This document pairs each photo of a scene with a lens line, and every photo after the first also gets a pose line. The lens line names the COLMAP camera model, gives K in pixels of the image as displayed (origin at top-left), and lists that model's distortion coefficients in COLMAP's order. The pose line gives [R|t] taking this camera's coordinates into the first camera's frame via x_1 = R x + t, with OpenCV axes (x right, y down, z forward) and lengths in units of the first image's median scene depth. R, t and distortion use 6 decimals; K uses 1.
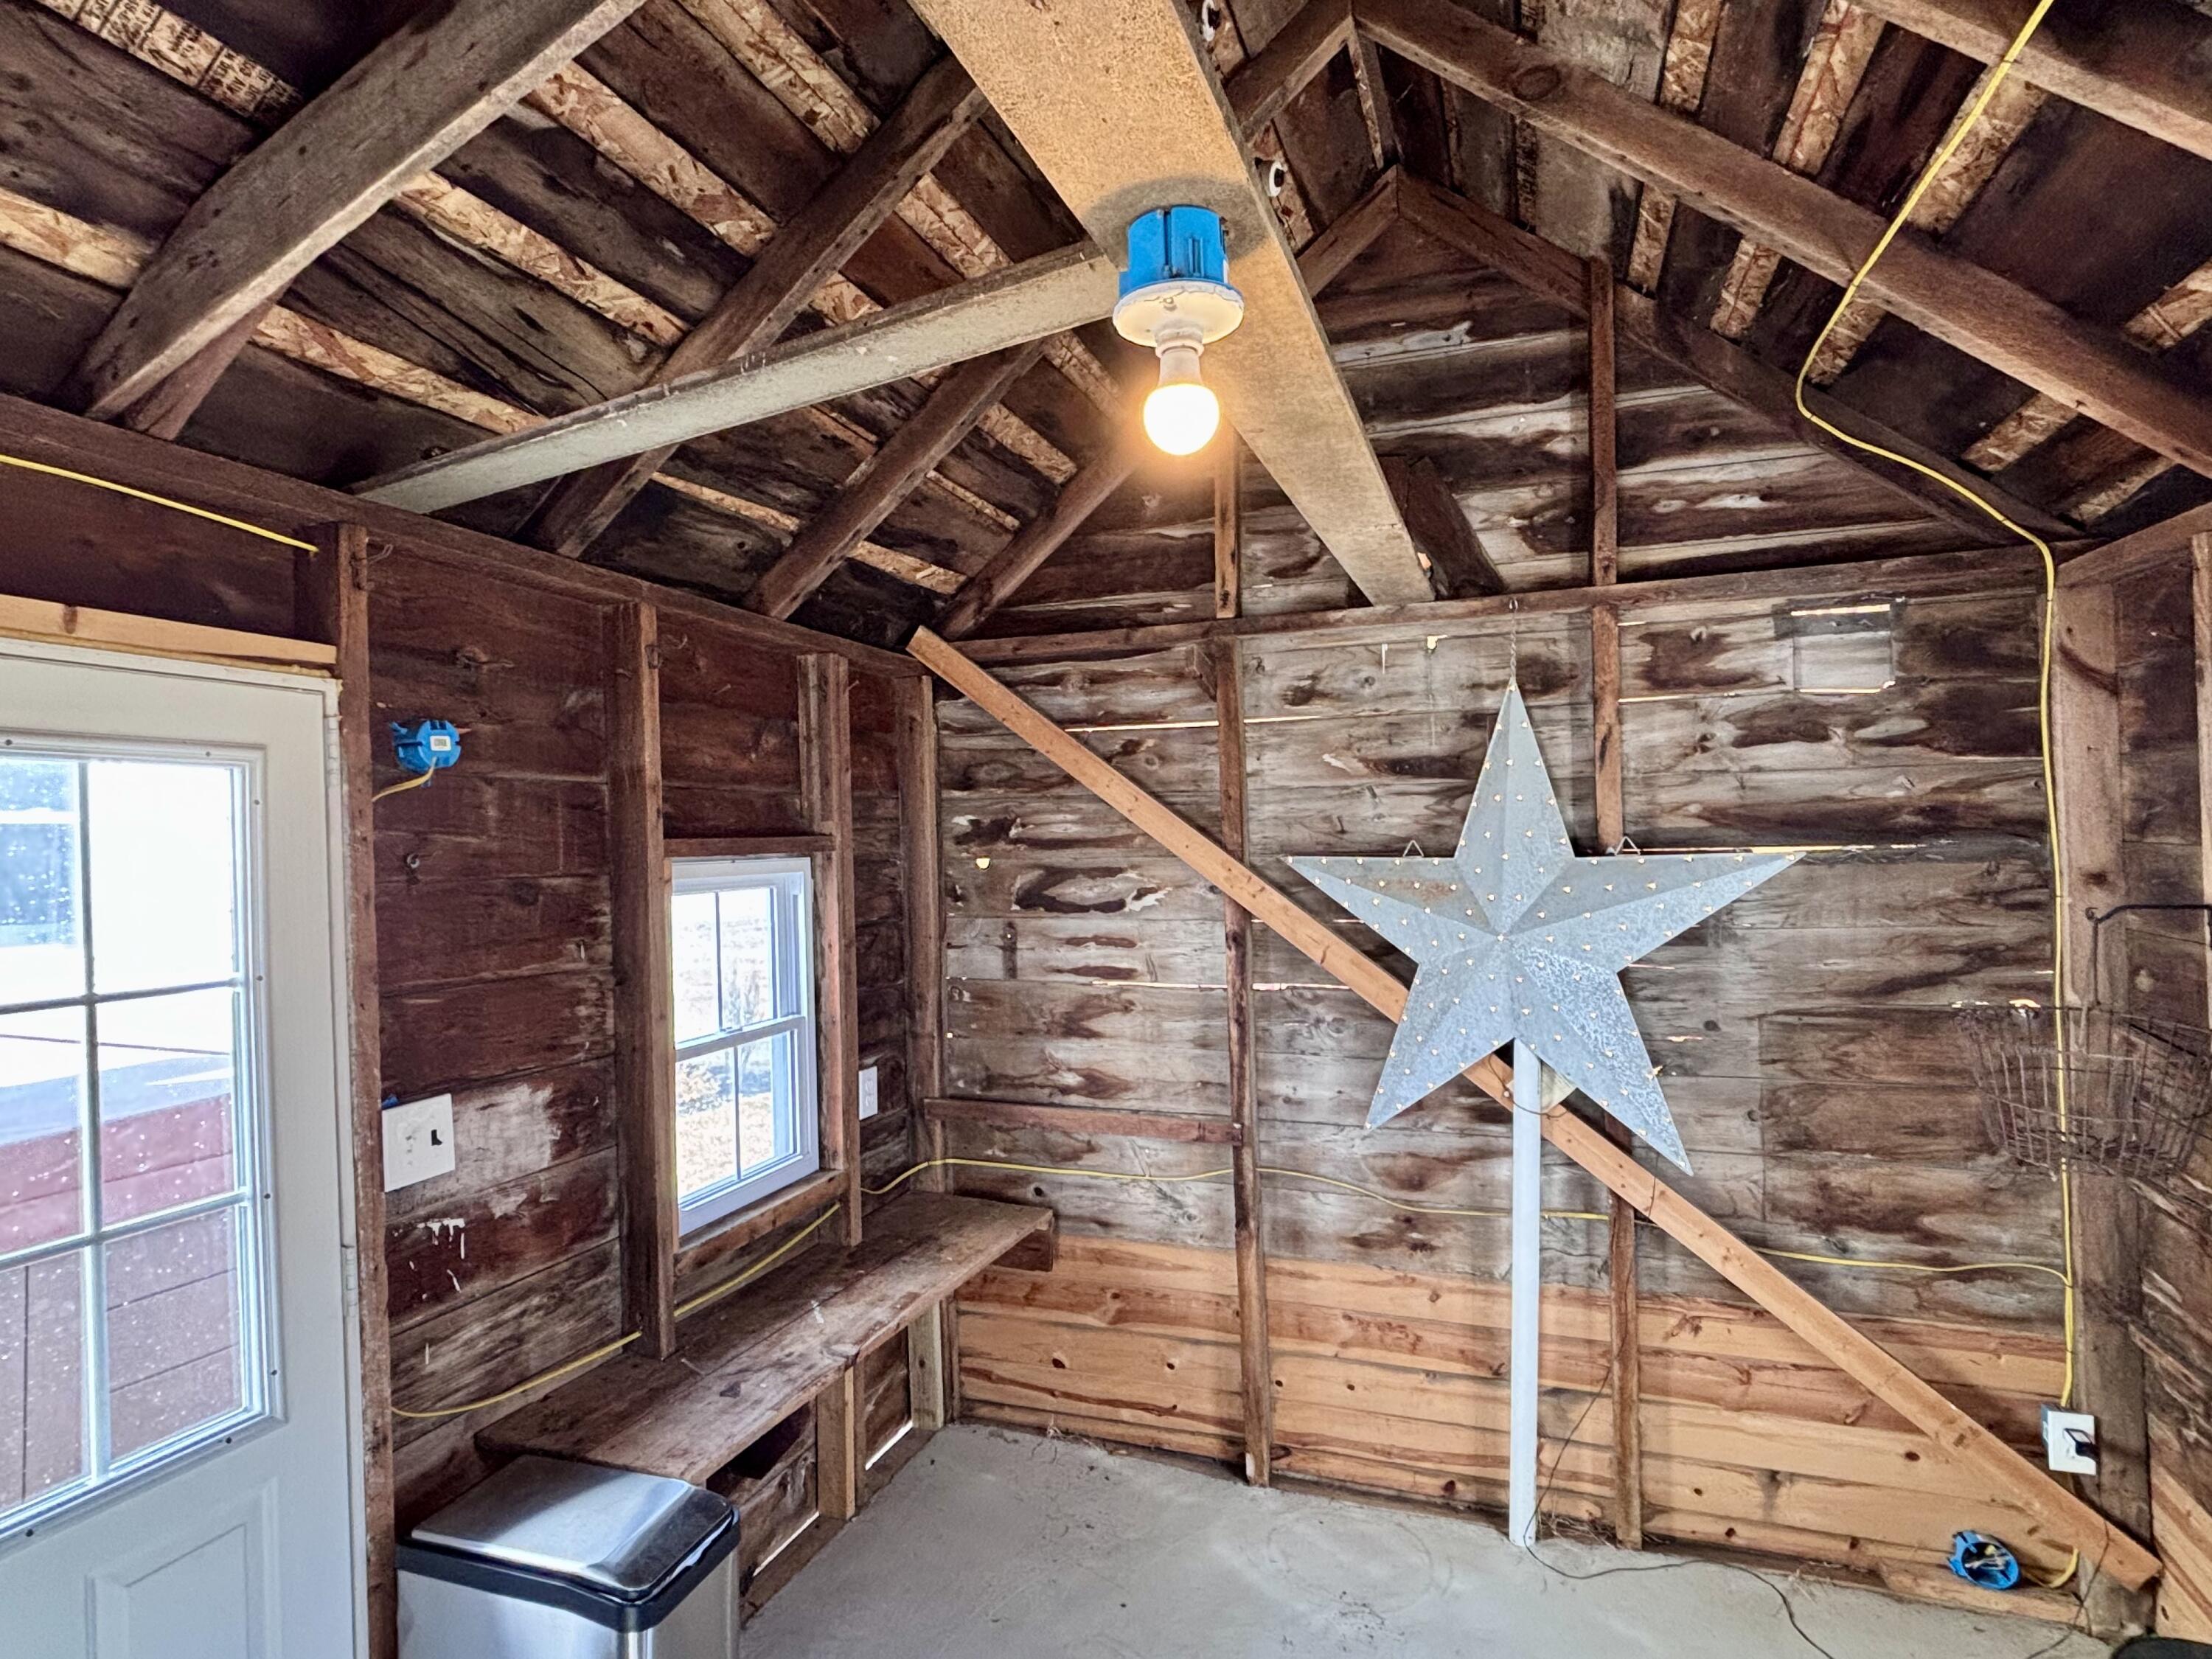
lens RADIAL K [[1174.5, 0, 1102.5], [0, 1174.5, 842.4], [0, 0, 1]] dist [0.003493, 0.001409]
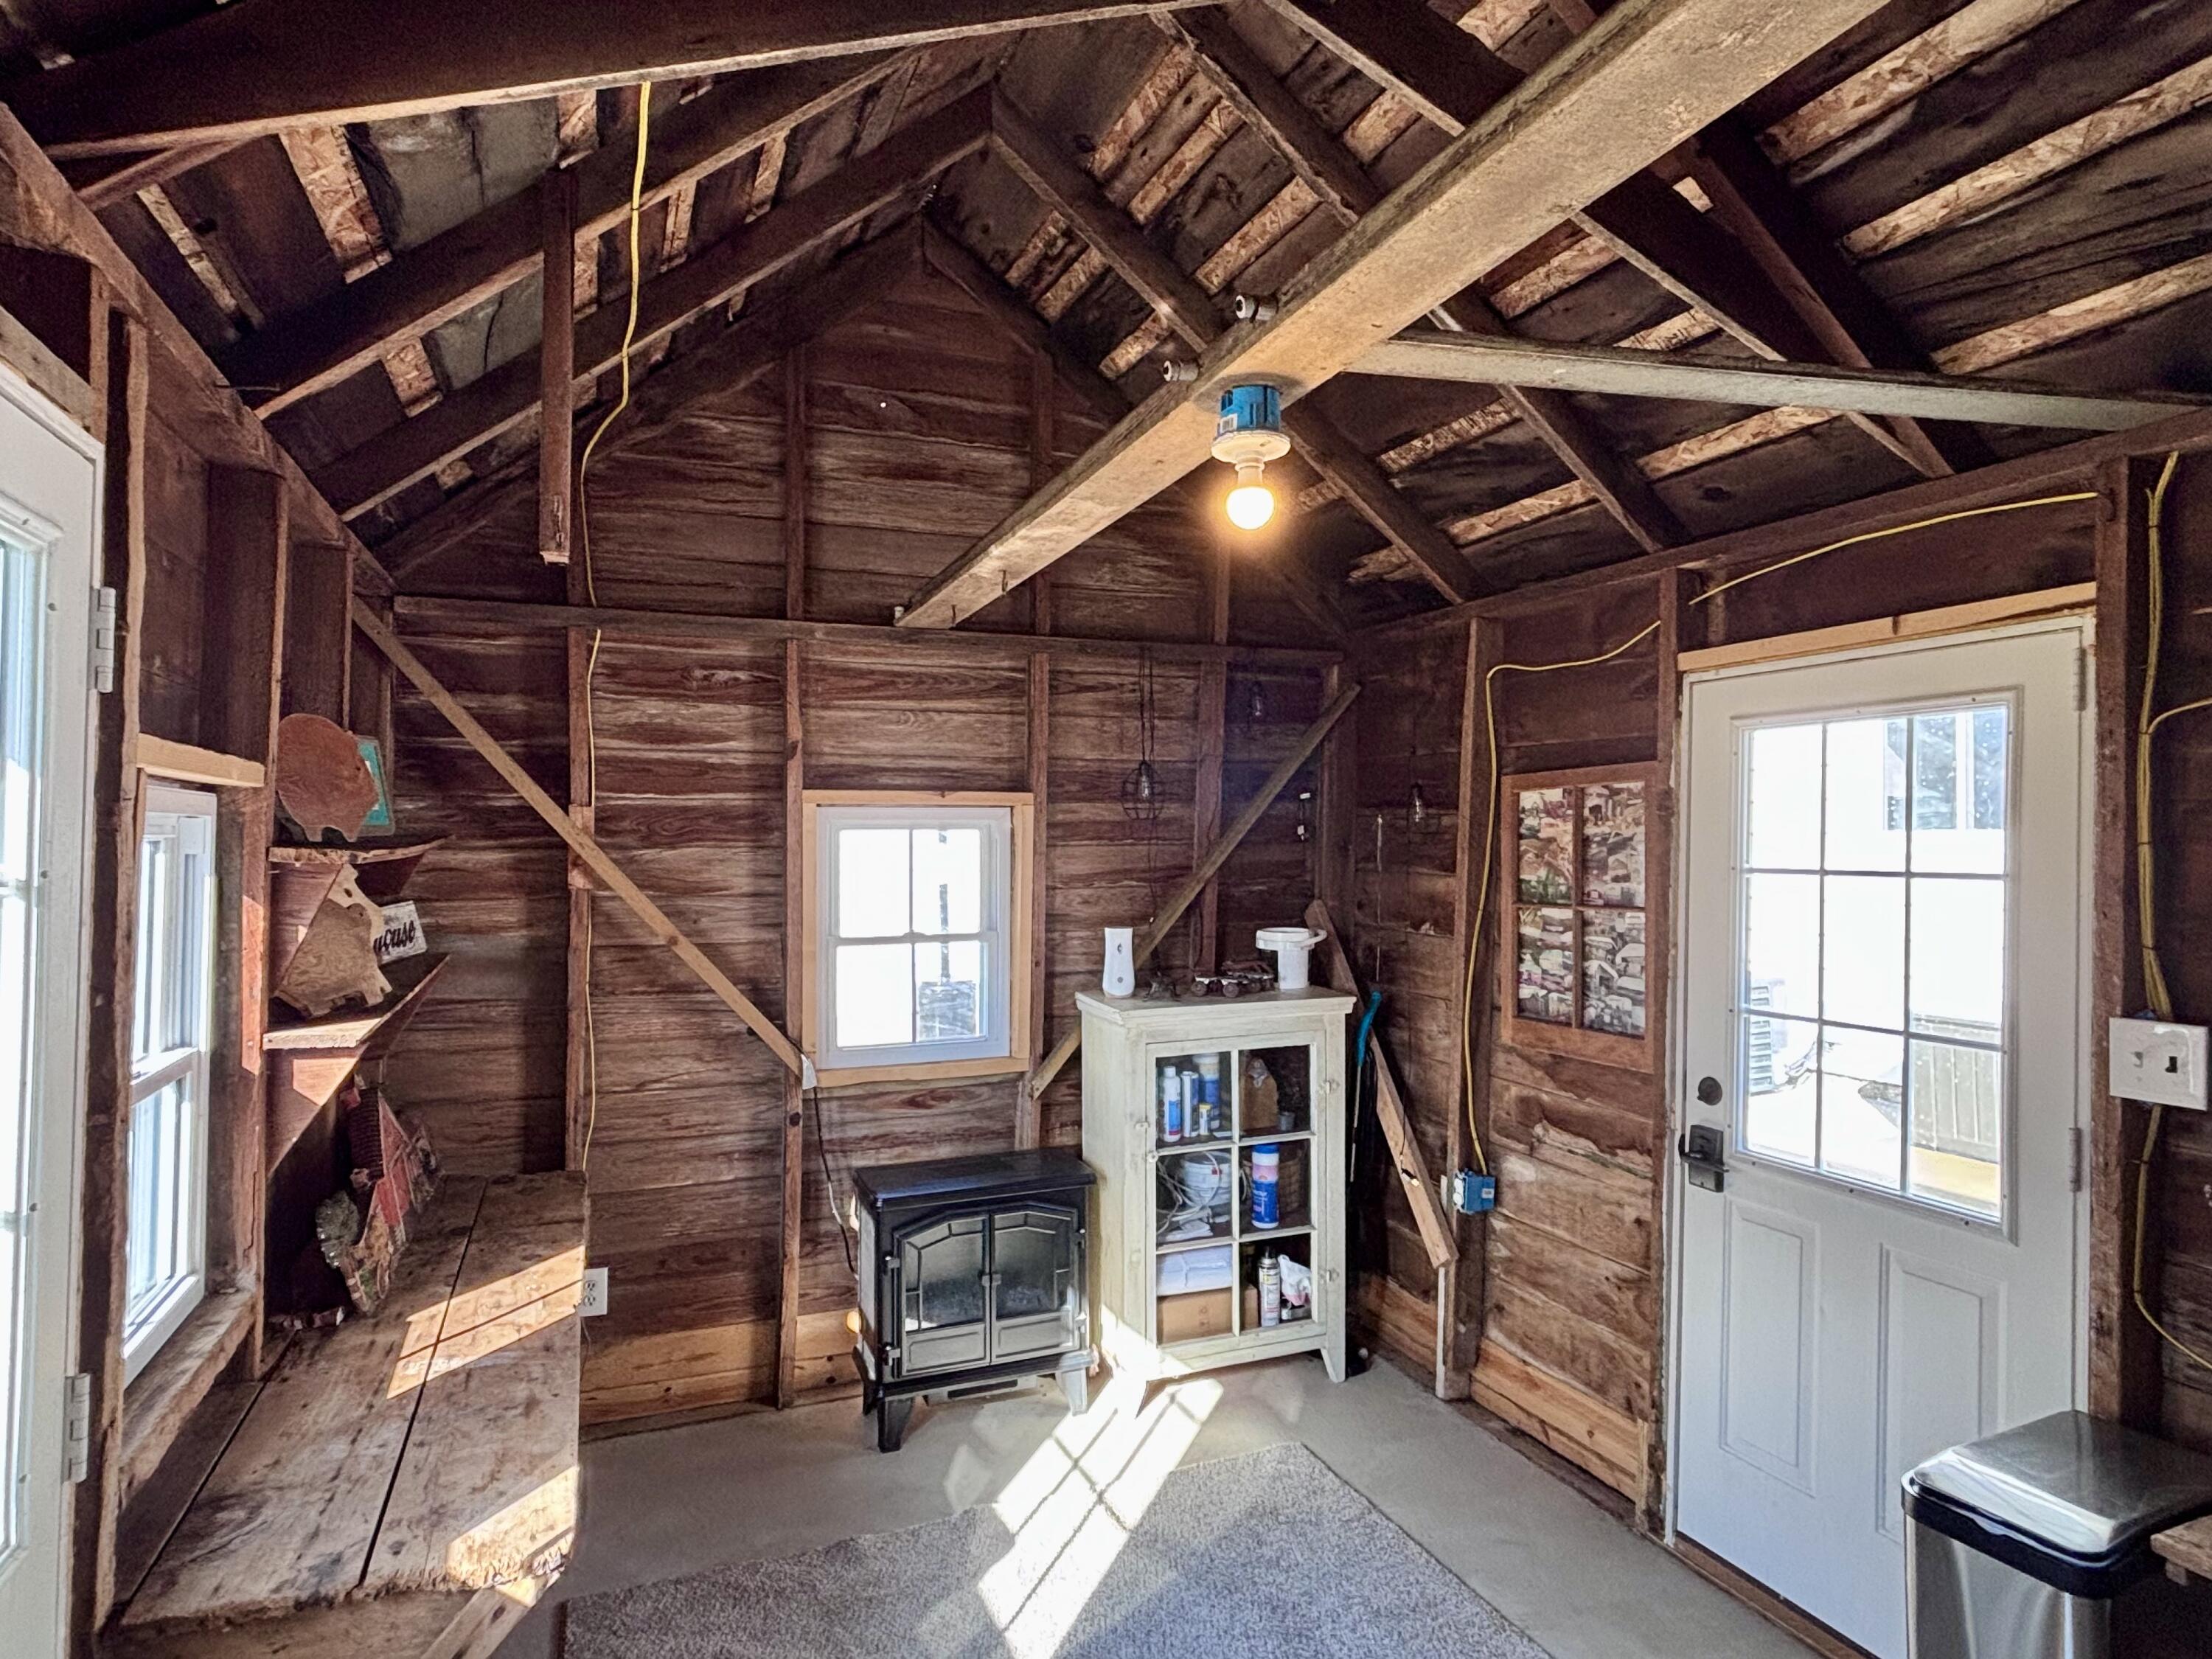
lens RADIAL K [[1224.0, 0, 1102.8], [0, 1224.0, 828.0], [0, 0, 1]] dist [-0.004457, -0.000426]
pose [[-0.741055, 0.007377, -0.671403, 0.791262], [0.008700, 0.999961, 0.001385, 0.052110], [0.671388, -0.004815, -0.741091, 1.225545]]
